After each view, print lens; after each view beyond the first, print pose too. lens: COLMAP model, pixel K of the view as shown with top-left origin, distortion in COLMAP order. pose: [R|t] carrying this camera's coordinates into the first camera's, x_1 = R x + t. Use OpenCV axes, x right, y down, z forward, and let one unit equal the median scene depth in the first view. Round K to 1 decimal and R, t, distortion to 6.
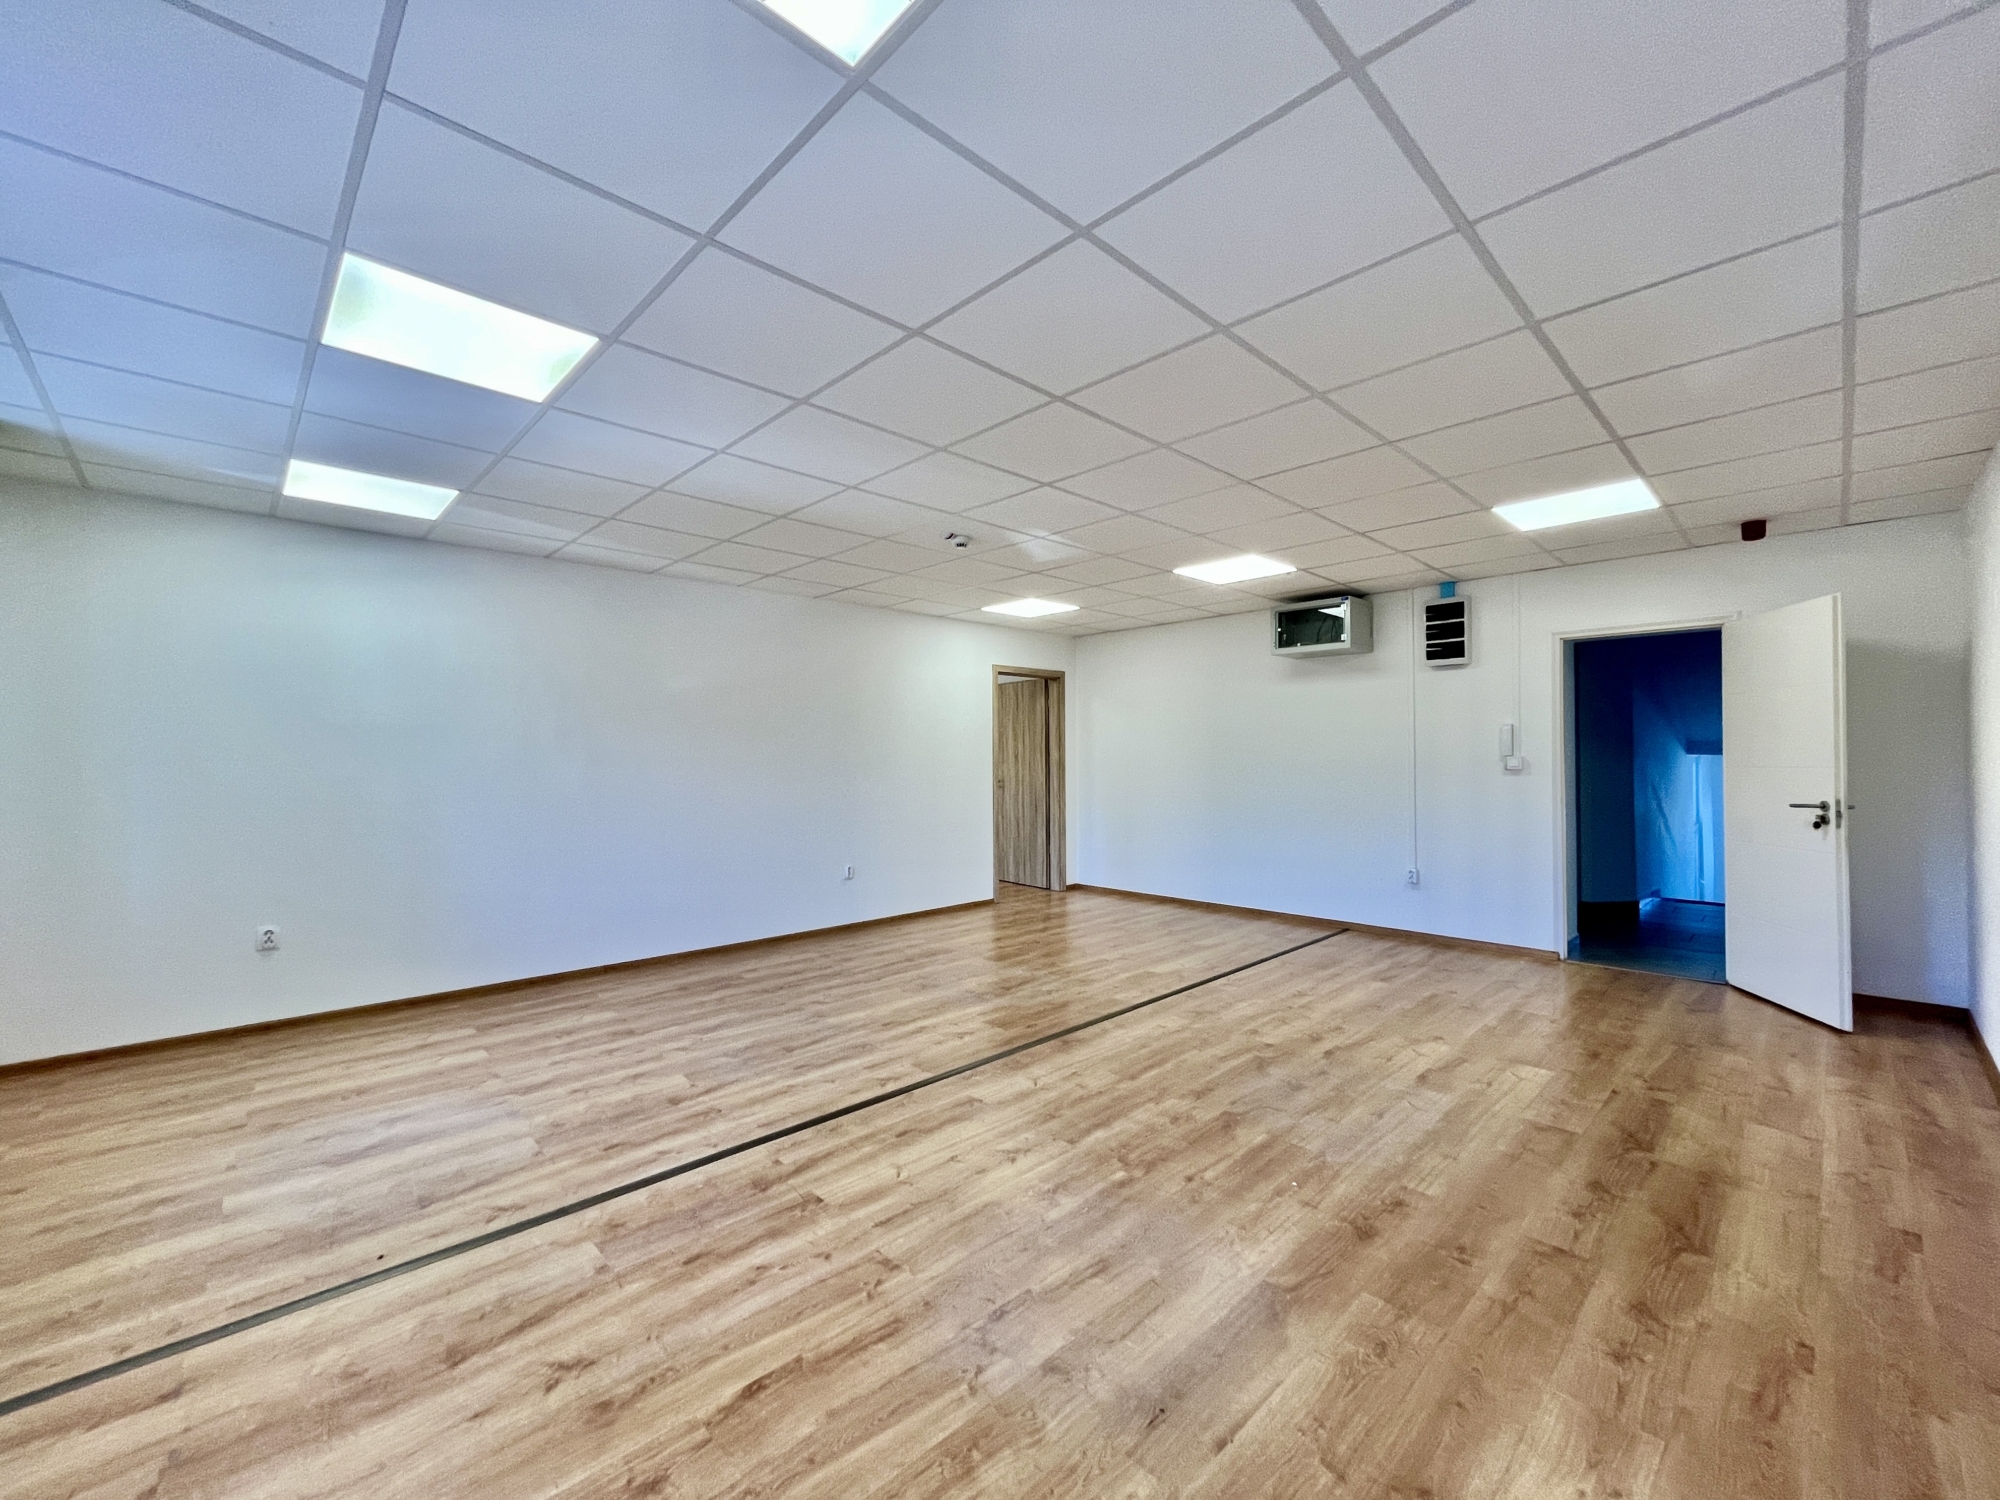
lens RADIAL K [[806.3, 0, 991.4], [0, 806.3, 744.5], [0, 0, 1]] dist [0.000491, -0.000646]
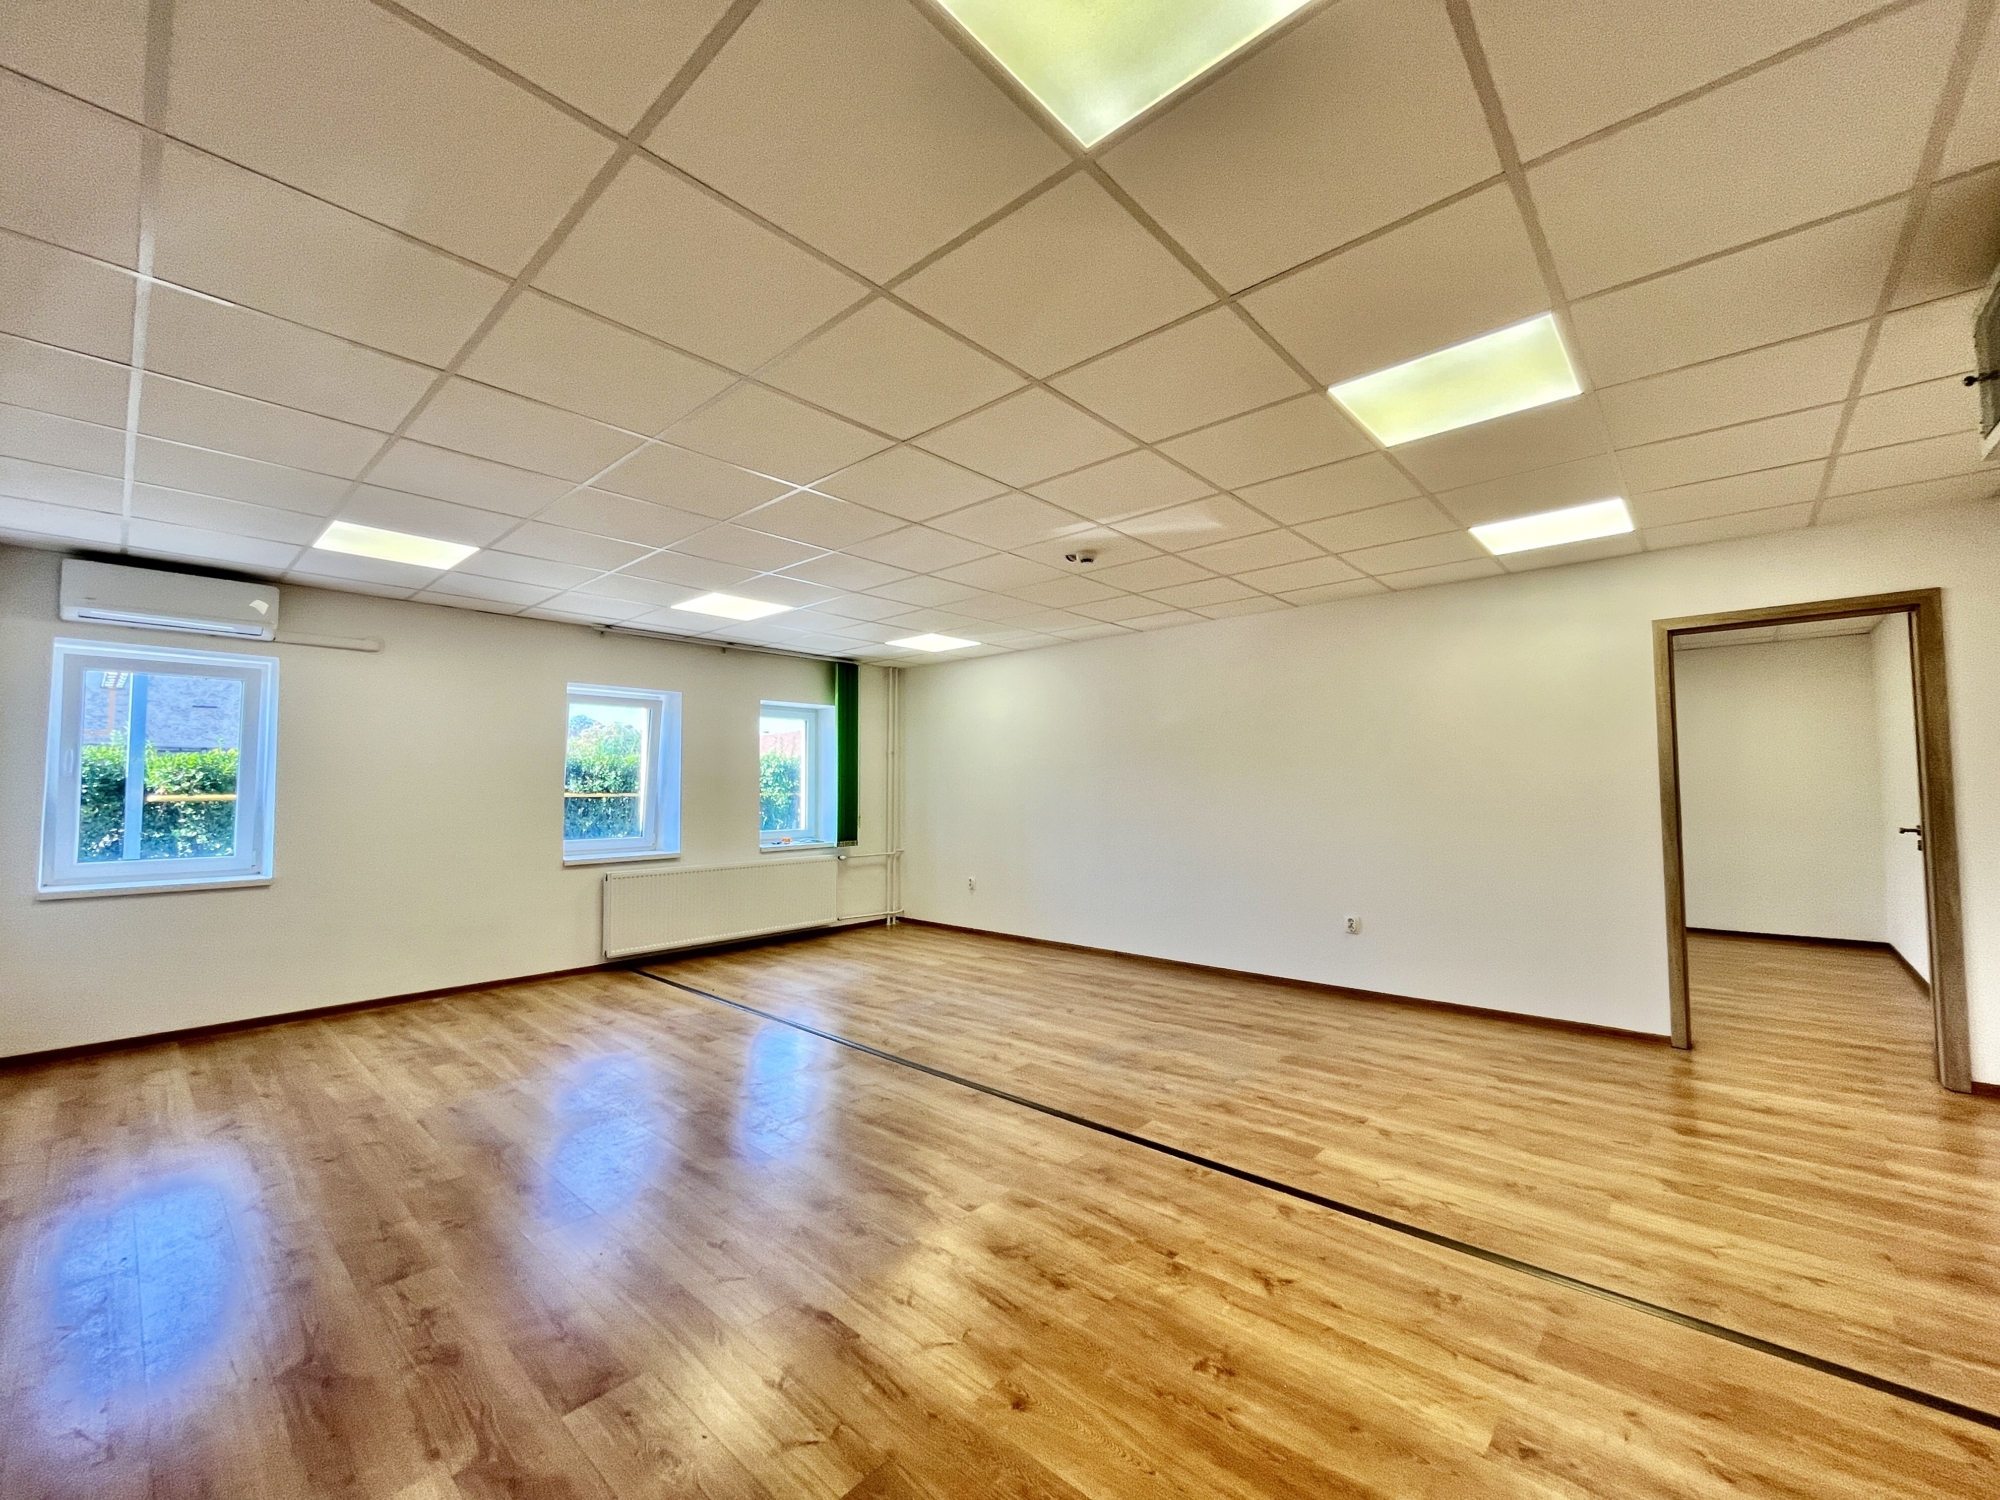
lens RADIAL K [[806.3, 0, 1000.4], [0, 806.3, 754.5], [0, 0, 1]] dist [0.000491, -0.000646]
pose [[0.074245, -0.039759, -0.996447, 1.215723], [0.023521, 0.998997, -0.038108, 0.015953], [0.996963, -0.020609, 0.075106, 1.140958]]
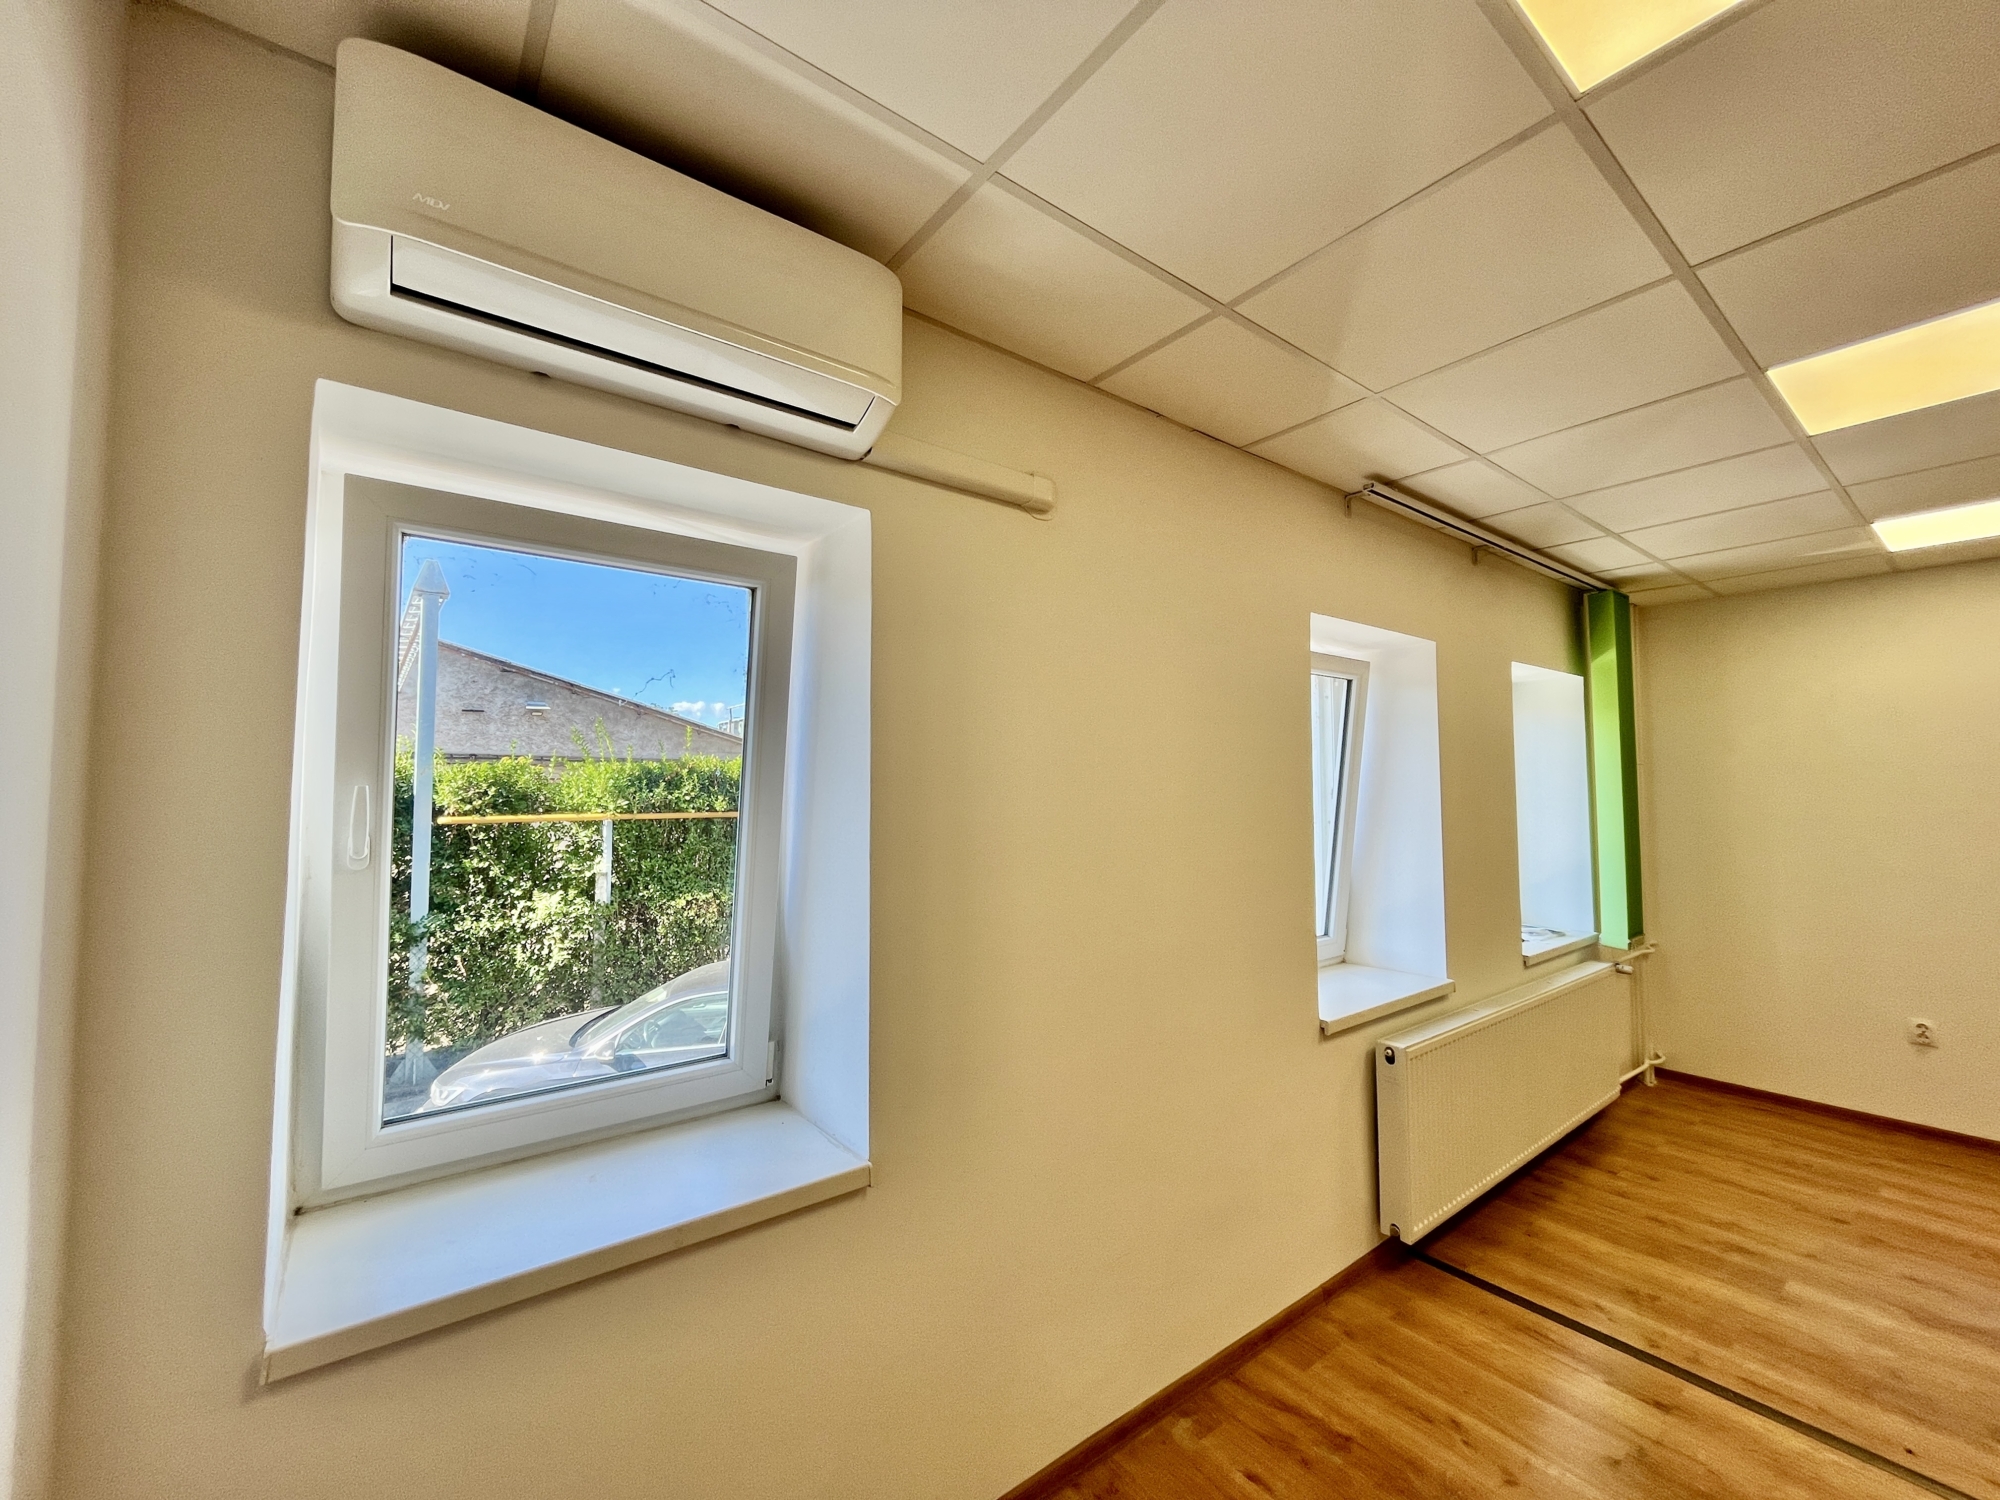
lens RADIAL K [[806.3, 0, 992.9], [0, 806.3, 761.9], [0, 0, 1]] dist [0.000491, -0.000646]
pose [[-0.111480, -0.033996, -0.993185, 0.162257], [0.019314, 0.999152, -0.036369, -0.064331], [0.993579, -0.023237, -0.110729, 0.087192]]
